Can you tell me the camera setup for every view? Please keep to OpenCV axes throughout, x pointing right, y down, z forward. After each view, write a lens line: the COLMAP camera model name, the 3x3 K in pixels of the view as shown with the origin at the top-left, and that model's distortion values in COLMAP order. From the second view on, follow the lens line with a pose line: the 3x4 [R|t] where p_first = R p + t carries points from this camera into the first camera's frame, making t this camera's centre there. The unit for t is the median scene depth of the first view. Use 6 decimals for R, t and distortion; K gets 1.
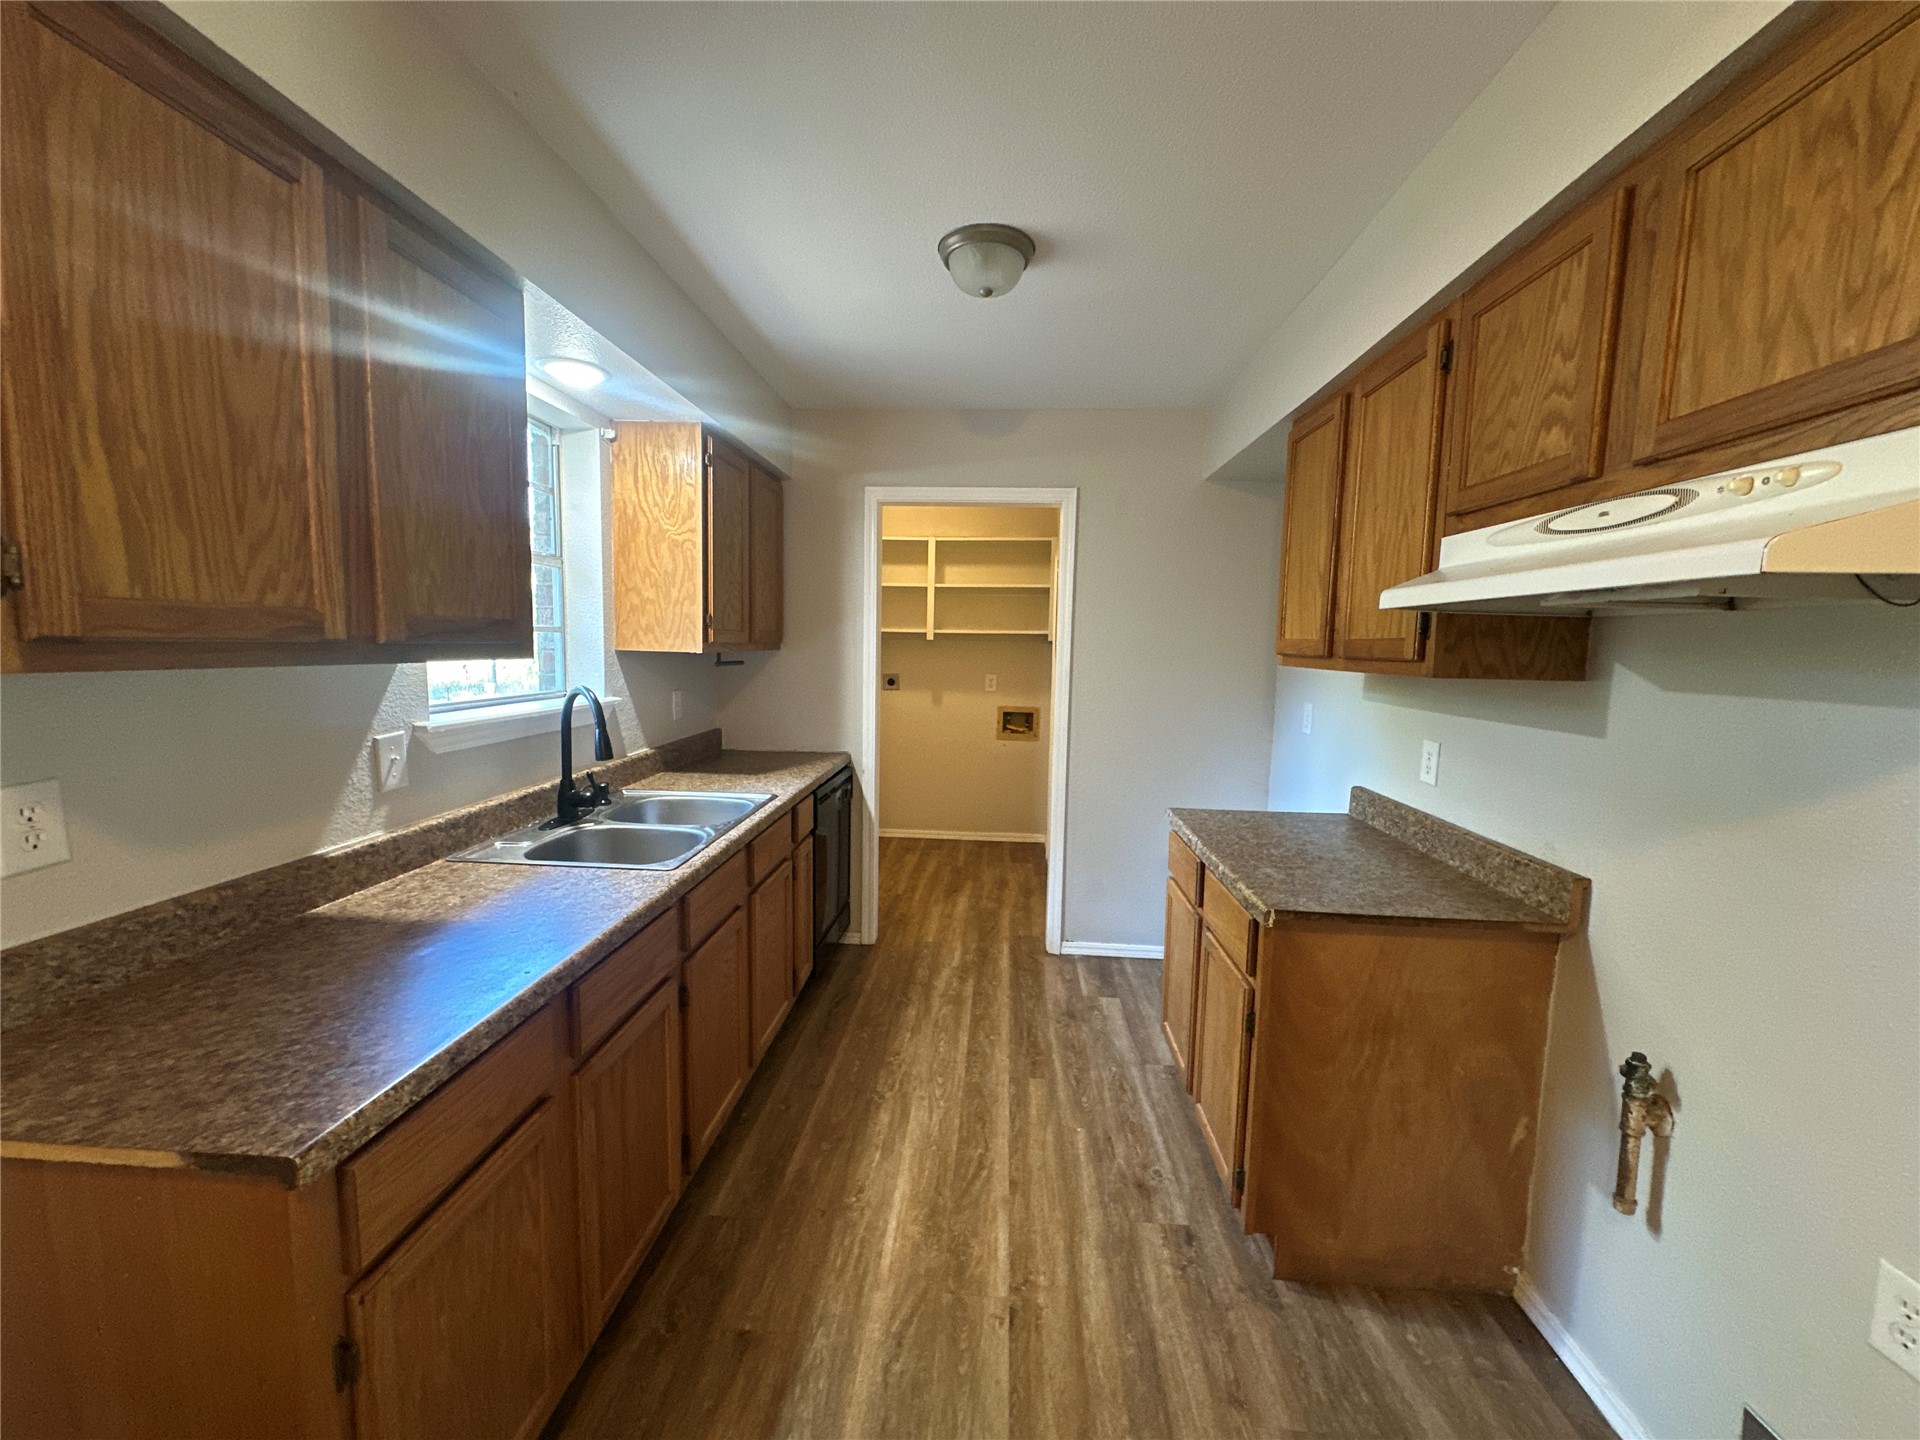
lens RADIAL K [[767.9, 0, 961.5], [0, 767.9, 718.9], [0, 0, 1]] dist [-0.003634, 0.001142]
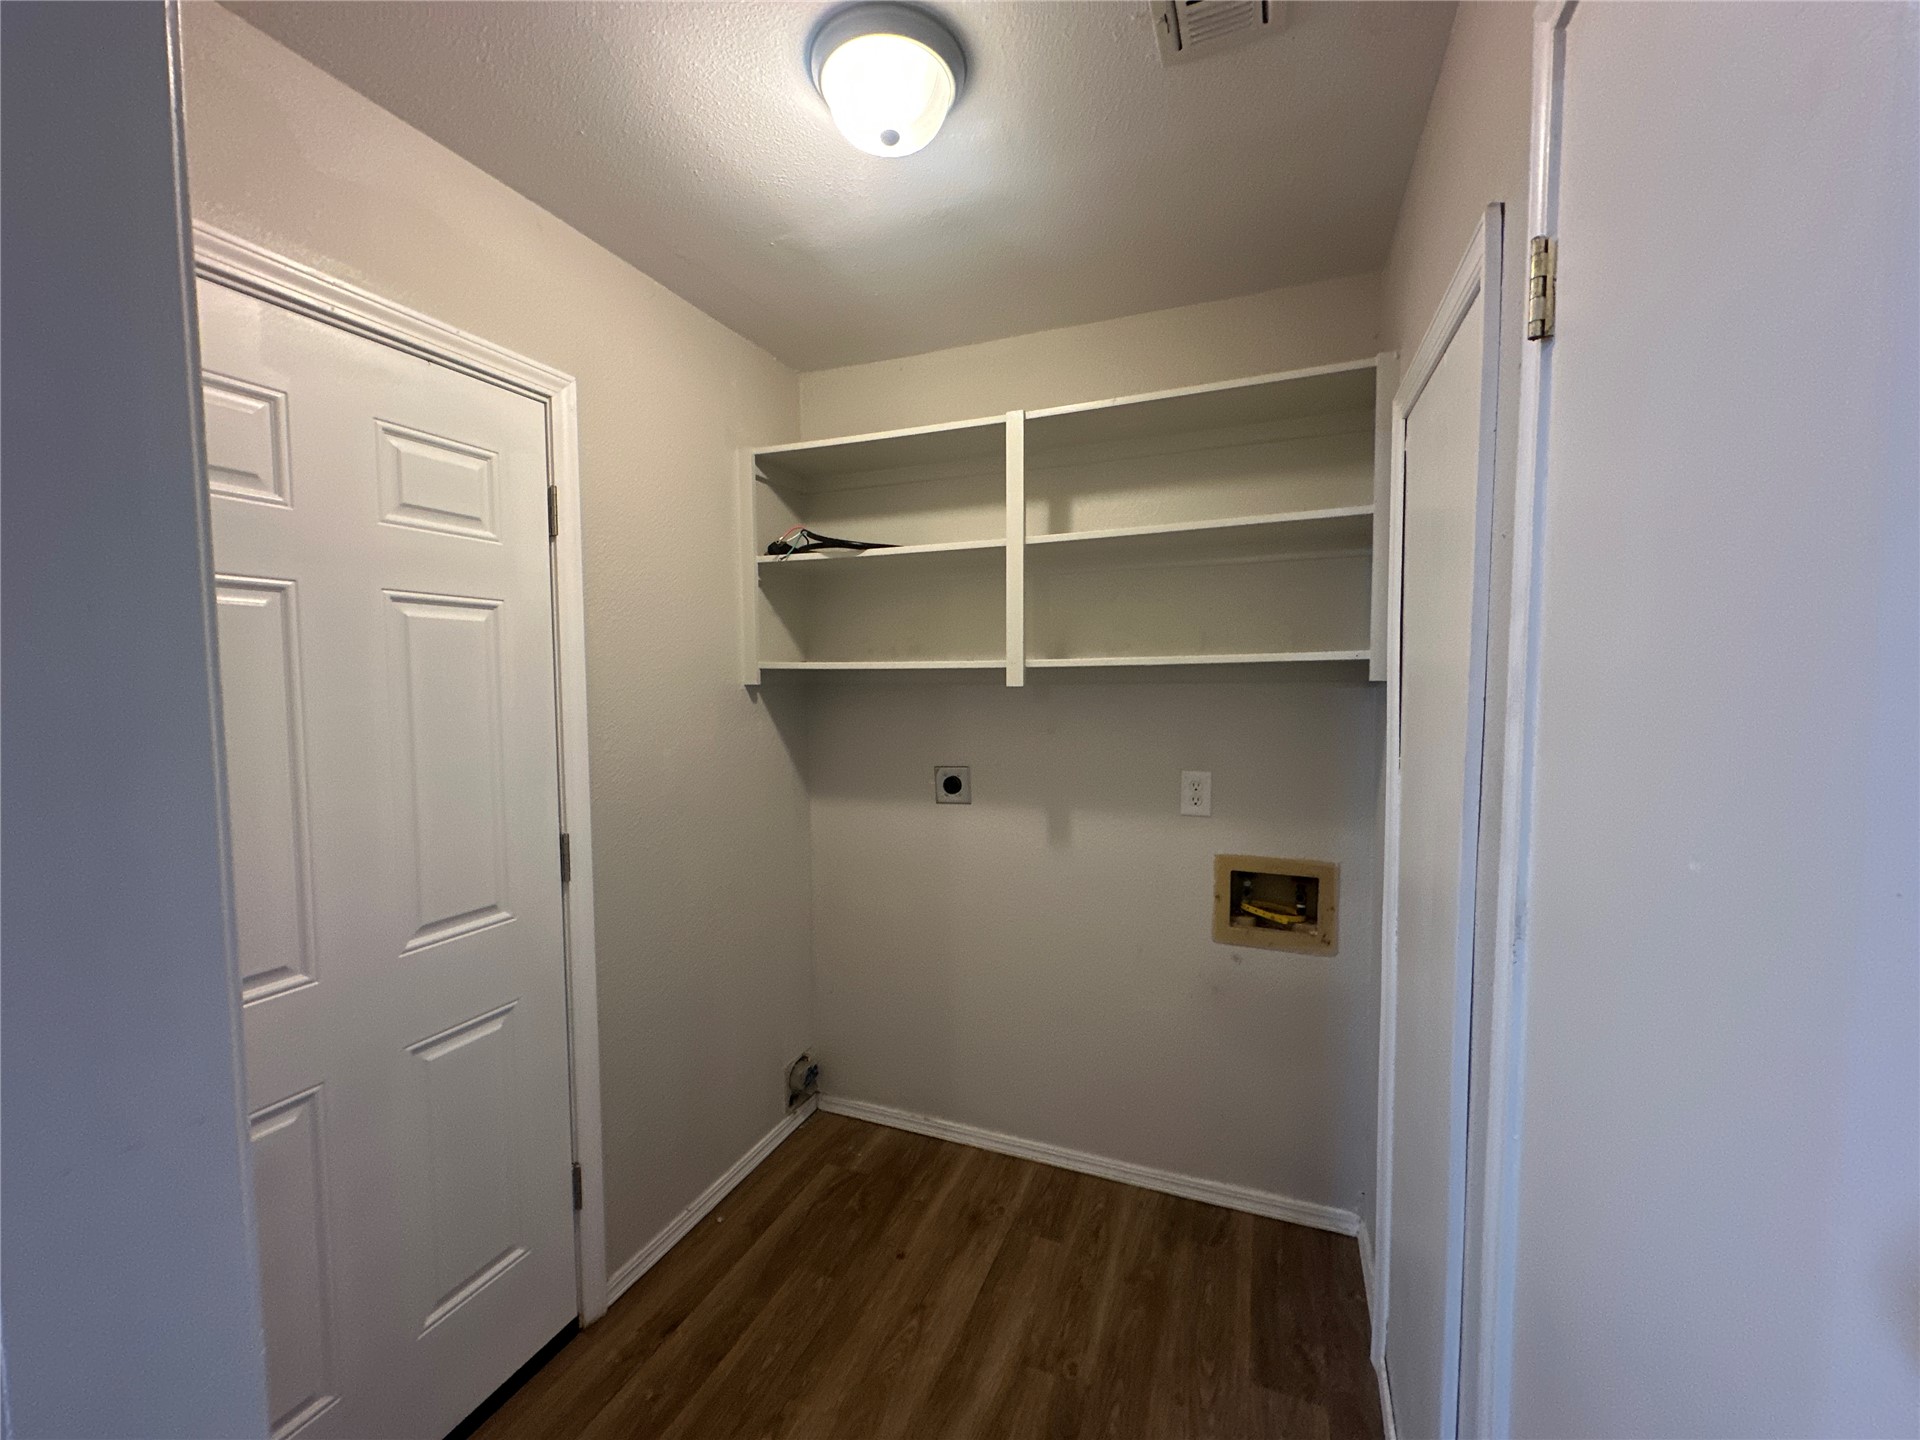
lens RADIAL K [[767.9, 0, 955.0], [0, 767.9, 723.4], [0, 0, 1]] dist [-0.003634, 0.001142]
pose [[0.945324, -0.013502, -0.325852, 0.051229], [-0.000104, 0.999130, -0.041700, -0.066892], [0.326132, 0.039454, 0.944501, 0.612995]]
